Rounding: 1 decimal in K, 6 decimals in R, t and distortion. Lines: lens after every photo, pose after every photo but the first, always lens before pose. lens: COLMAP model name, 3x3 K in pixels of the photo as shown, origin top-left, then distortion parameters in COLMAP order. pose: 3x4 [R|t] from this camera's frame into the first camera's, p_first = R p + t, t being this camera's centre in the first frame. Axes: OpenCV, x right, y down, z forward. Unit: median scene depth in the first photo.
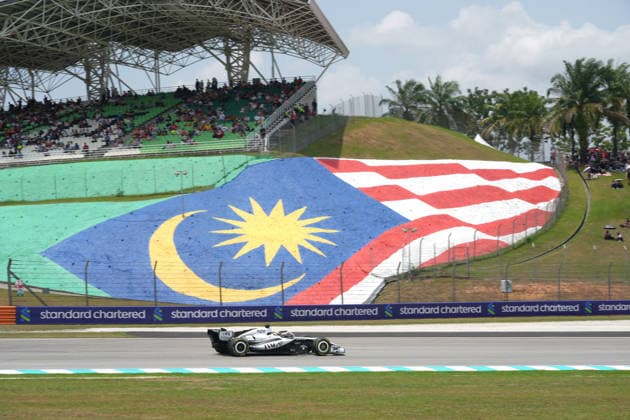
lens RADIAL K [[1608.5, 0, 348.3], [0, 1608.5, 217.3], [0, 0, 1]] dist [0.074626, 0.000000]
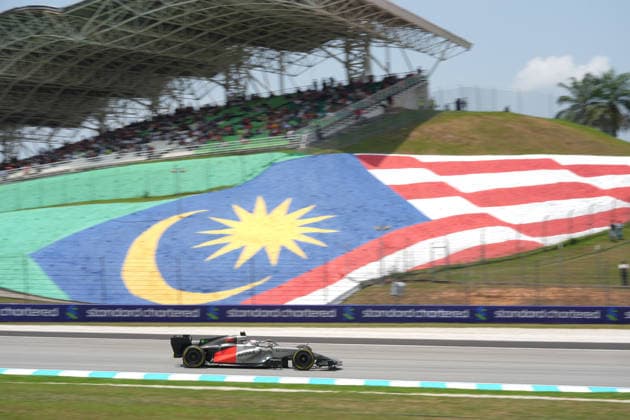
lens RADIAL K [[1608.5, 0, 355.7], [0, 1608.5, 213.5], [0, 0, 1]] dist [0.074626, 0.000000]
pose [[0.941201, -0.010413, -0.337685, 0.312219], [0.004111, 0.999804, -0.019373, 0.016274], [0.337821, 0.016846, 0.941060, 0.140974]]
